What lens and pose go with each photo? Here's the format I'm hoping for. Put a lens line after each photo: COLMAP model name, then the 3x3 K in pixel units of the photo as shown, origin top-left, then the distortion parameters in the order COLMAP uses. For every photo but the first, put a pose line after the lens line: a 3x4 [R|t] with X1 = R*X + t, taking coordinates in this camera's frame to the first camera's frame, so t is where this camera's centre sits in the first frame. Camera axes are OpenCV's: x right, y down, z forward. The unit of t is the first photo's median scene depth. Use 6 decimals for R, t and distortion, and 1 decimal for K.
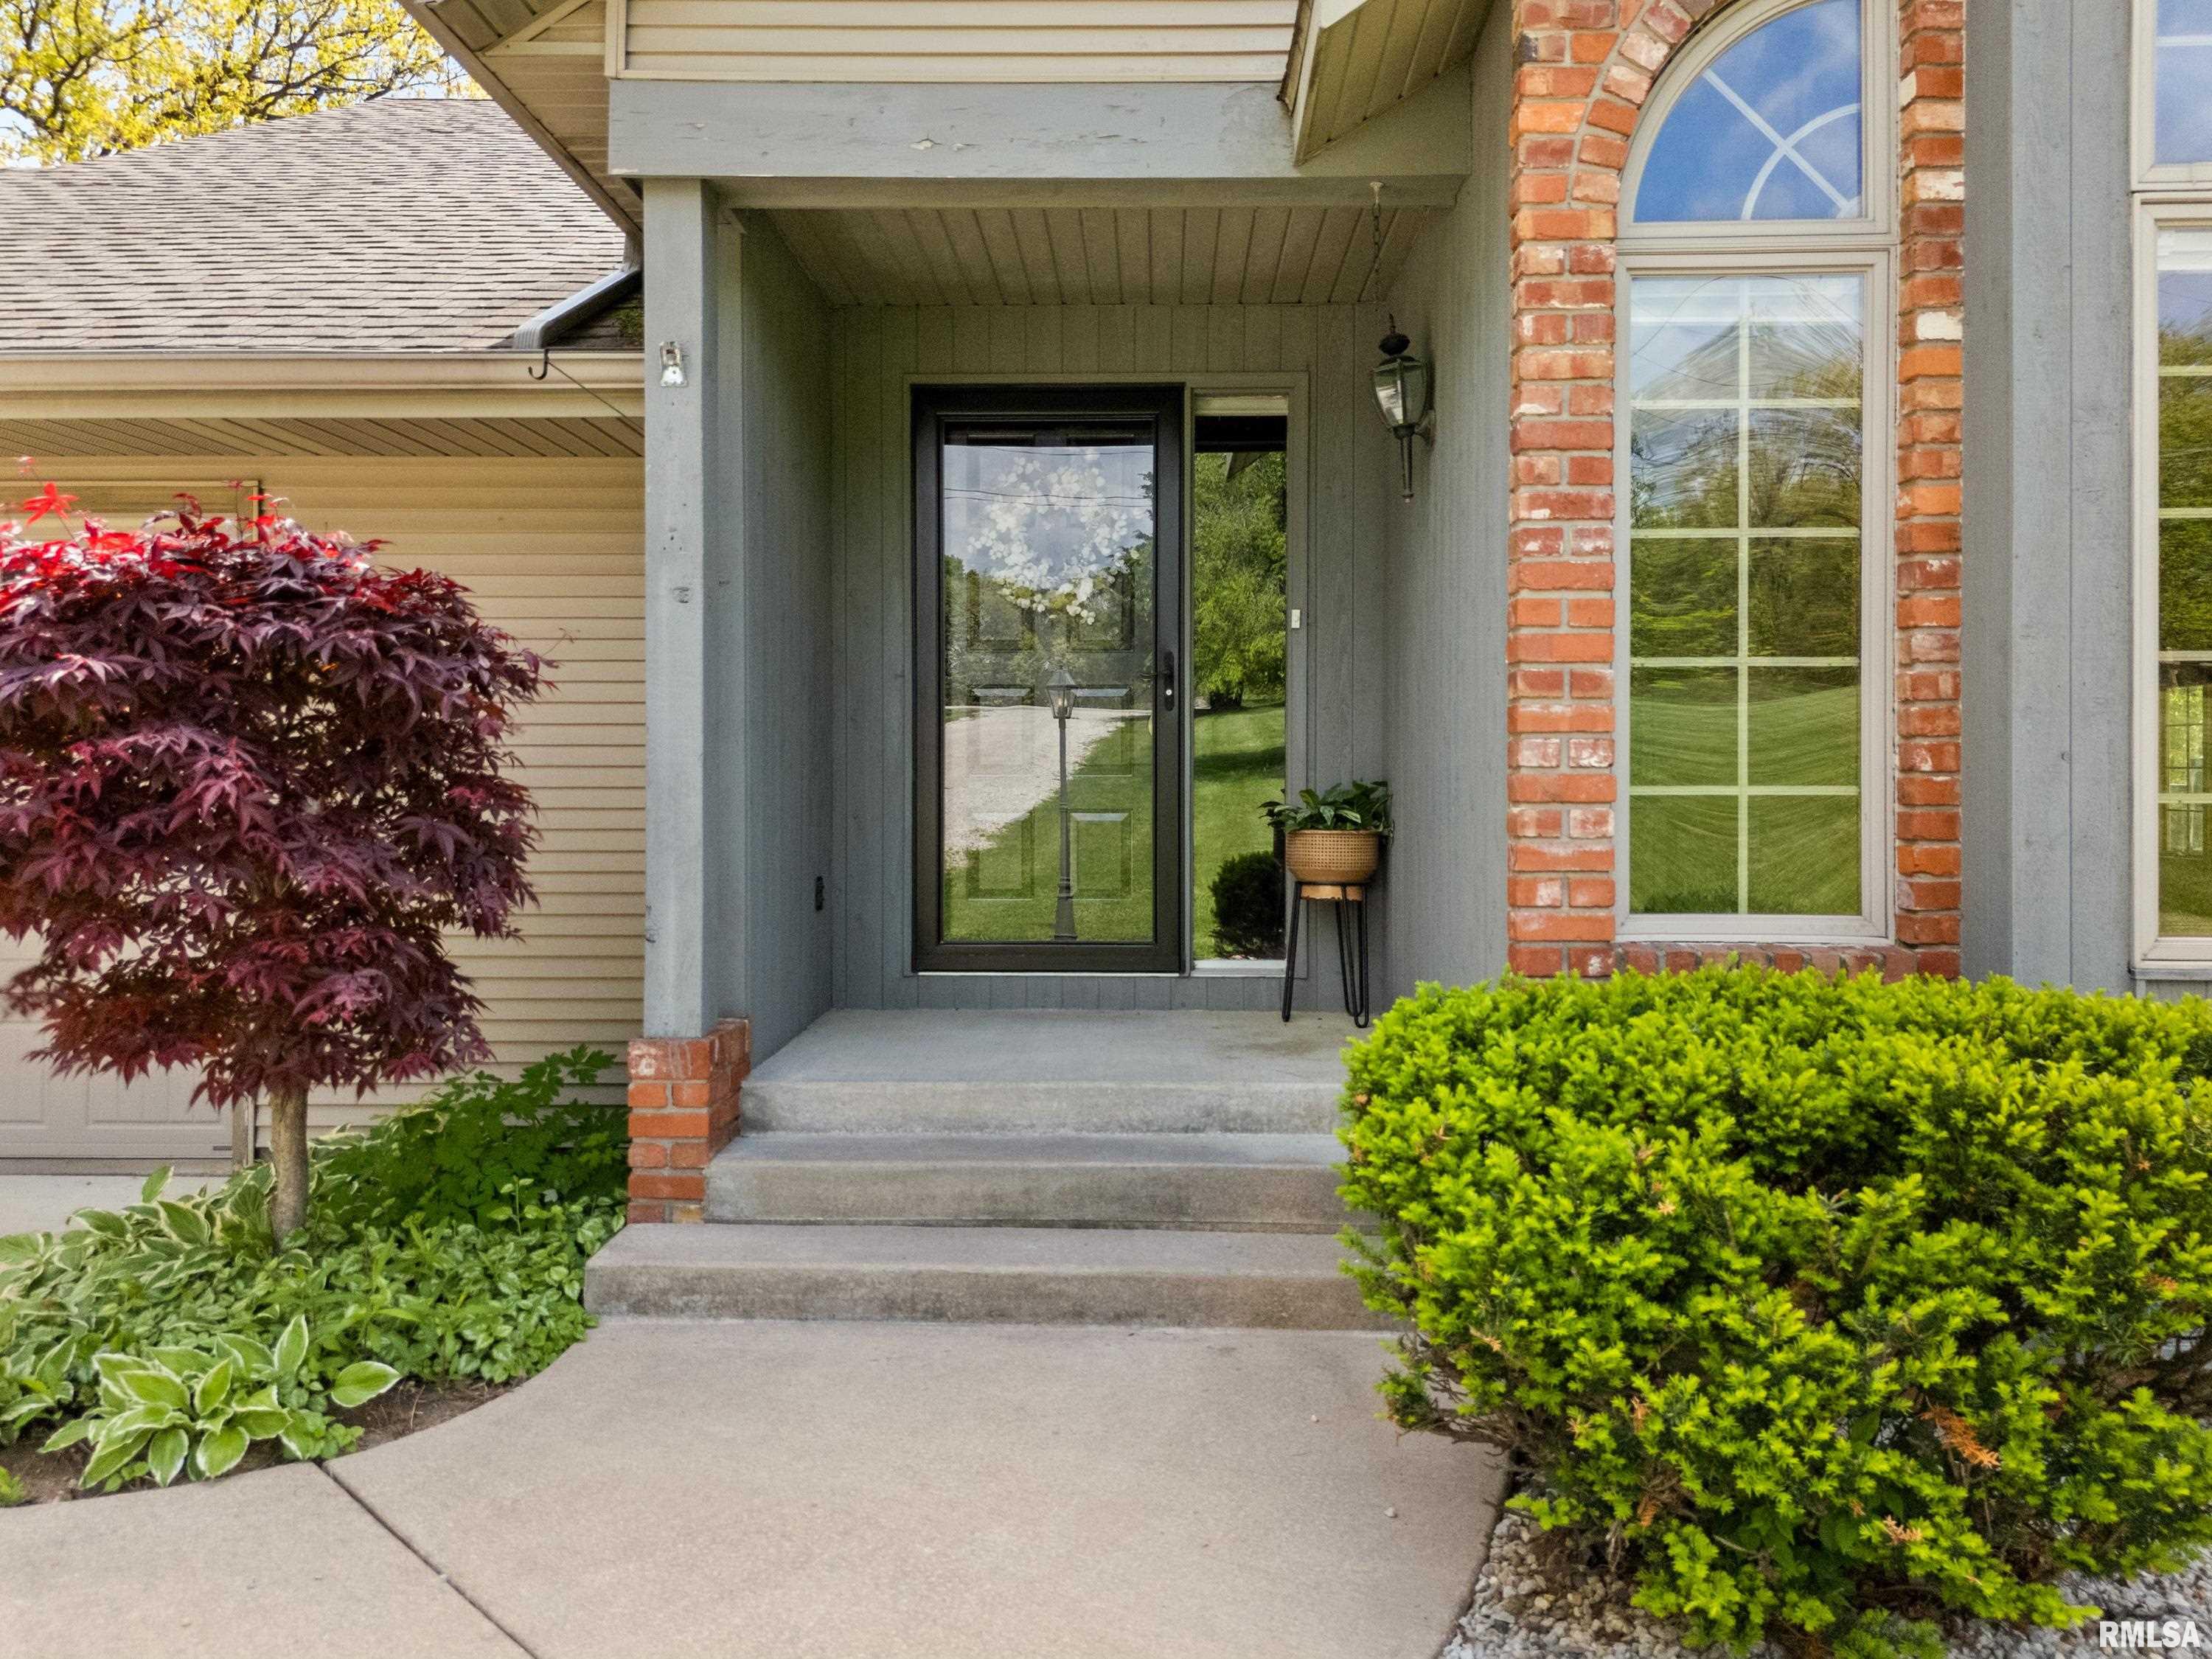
lens RADIAL K [[1703.1, 0, 1106.0], [0, 1703.1, 829.5], [0, 0, 1]] dist [0.027132, -0.000650]
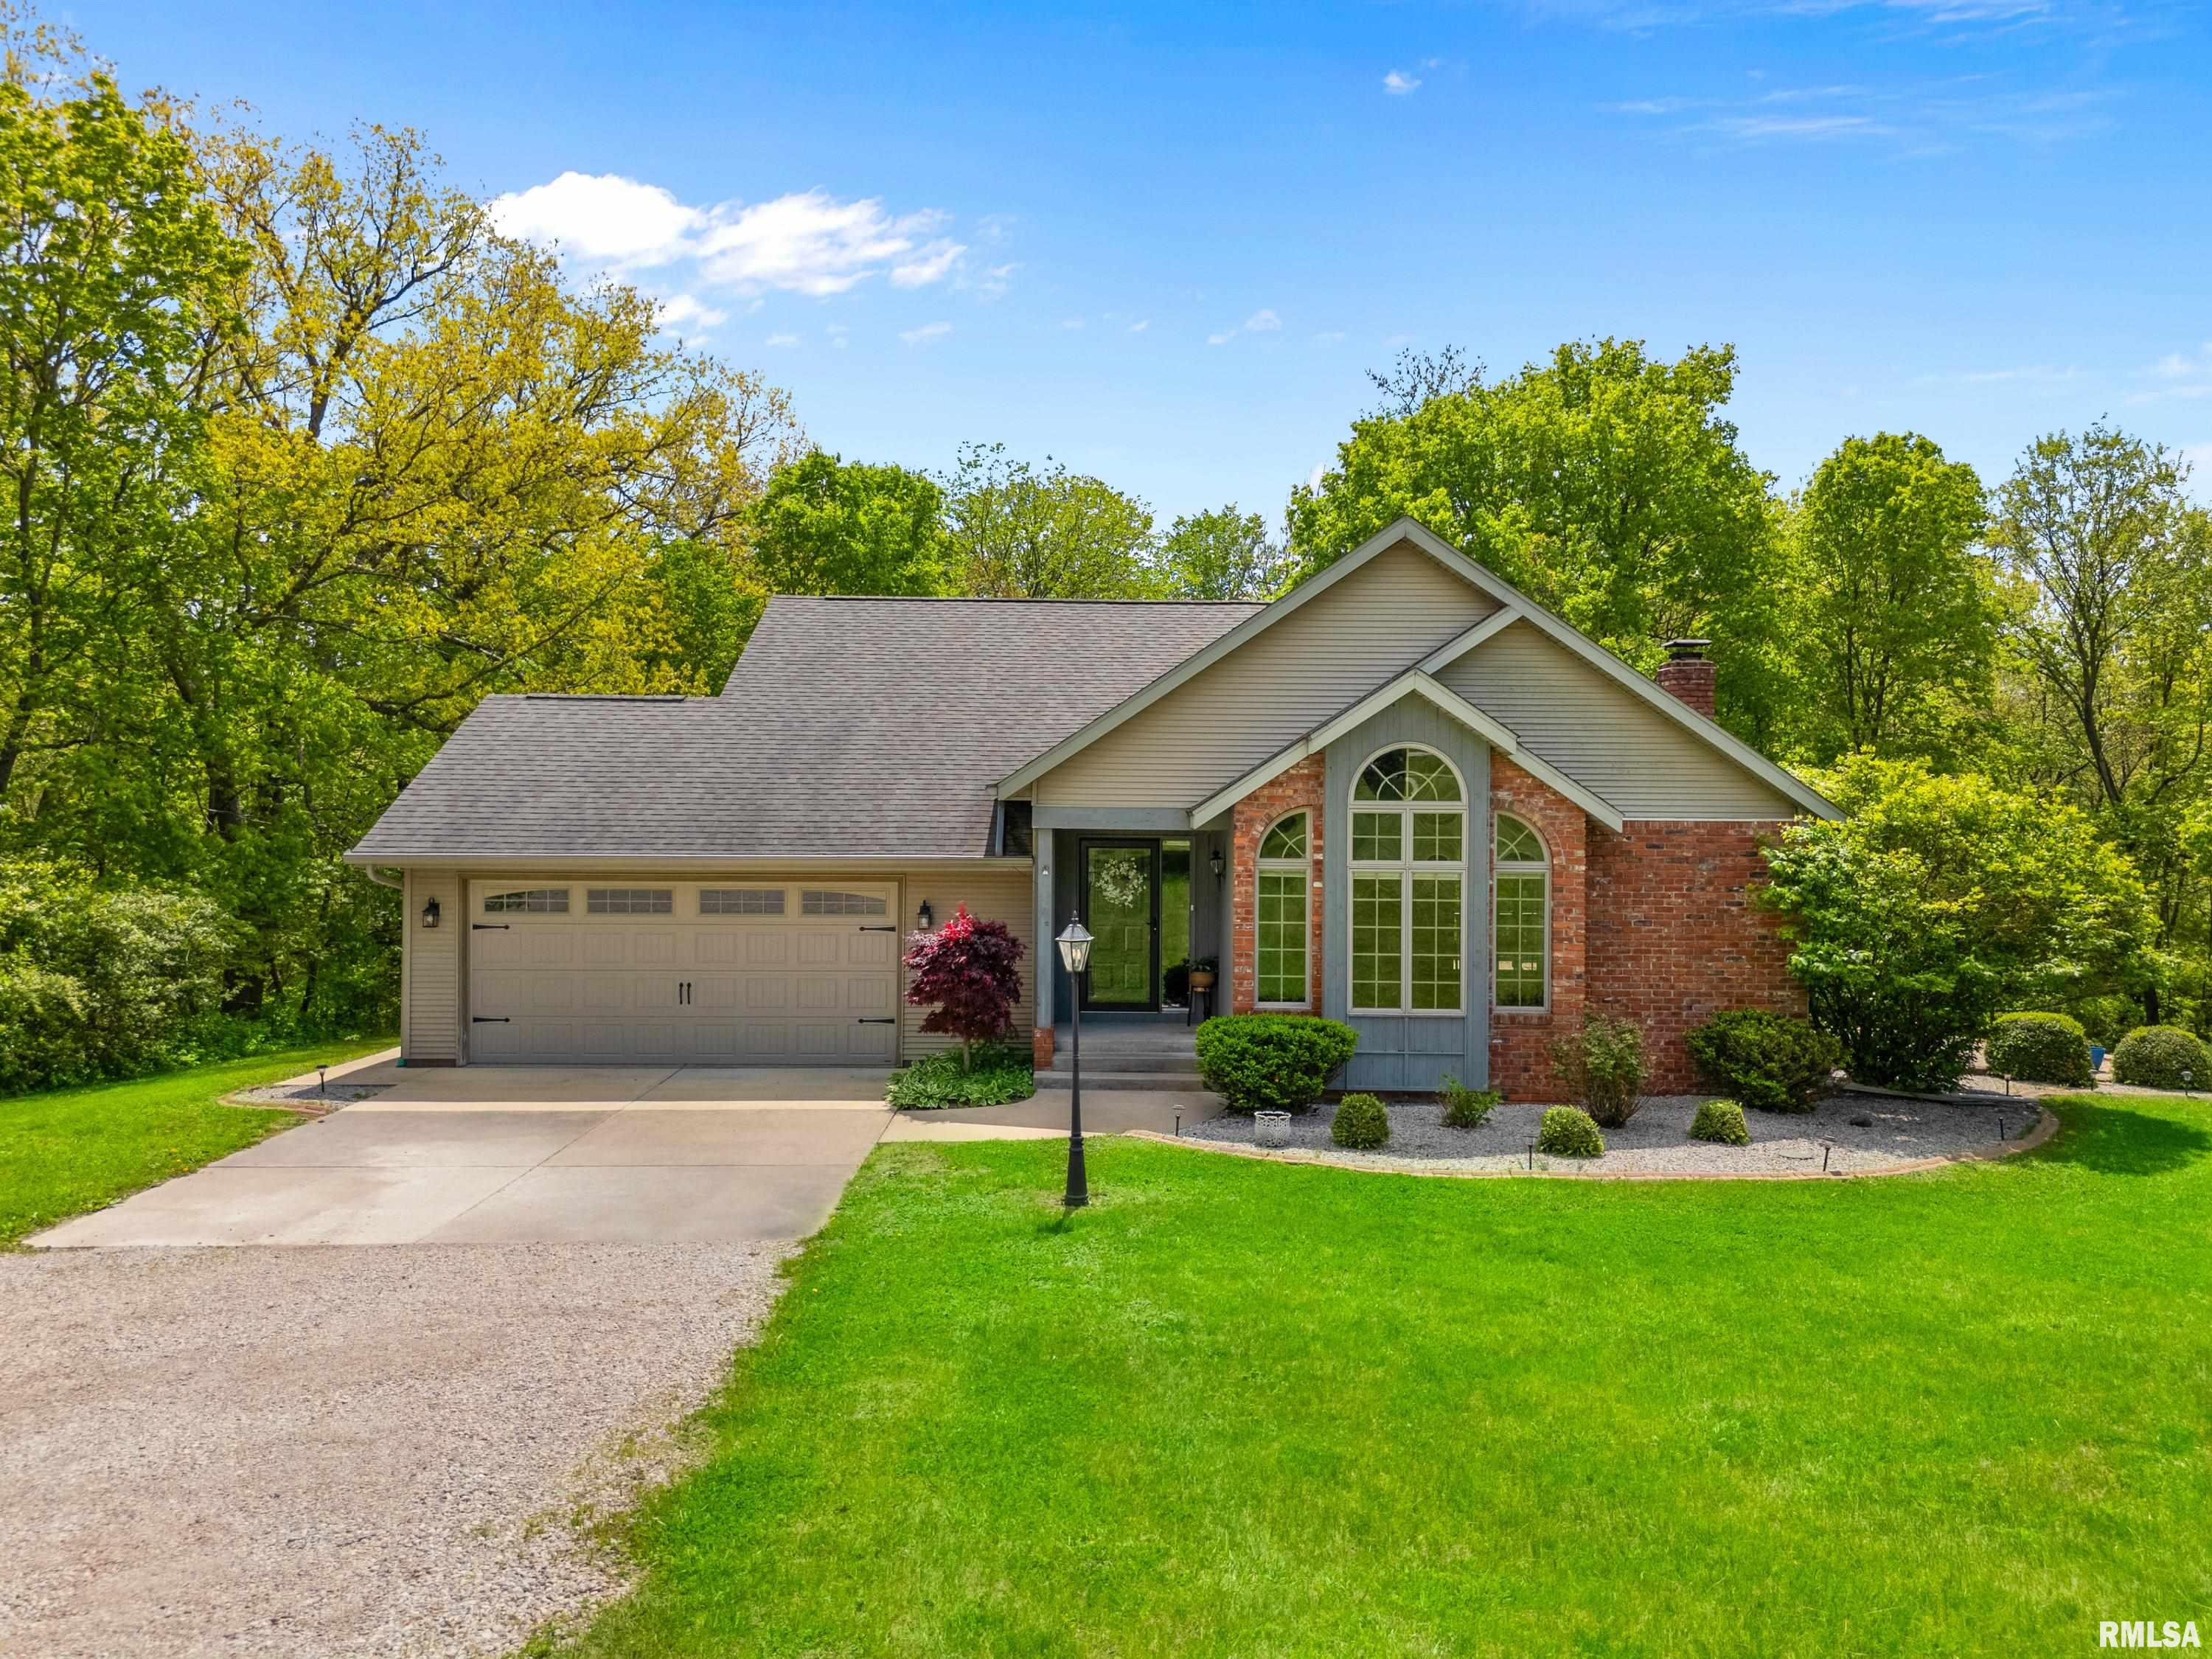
lens RADIAL K [[1629.0, 0, 1106.0], [0, 1629.0, 829.5], [0, 0, 1]] dist [-0.001569, -0.000661]
pose [[0.998863, 0.008650, 0.046890, -0.314262], [-0.007966, 0.999859, -0.014773, -0.335824], [-0.047012, 0.014382, 0.998791, -3.287049]]
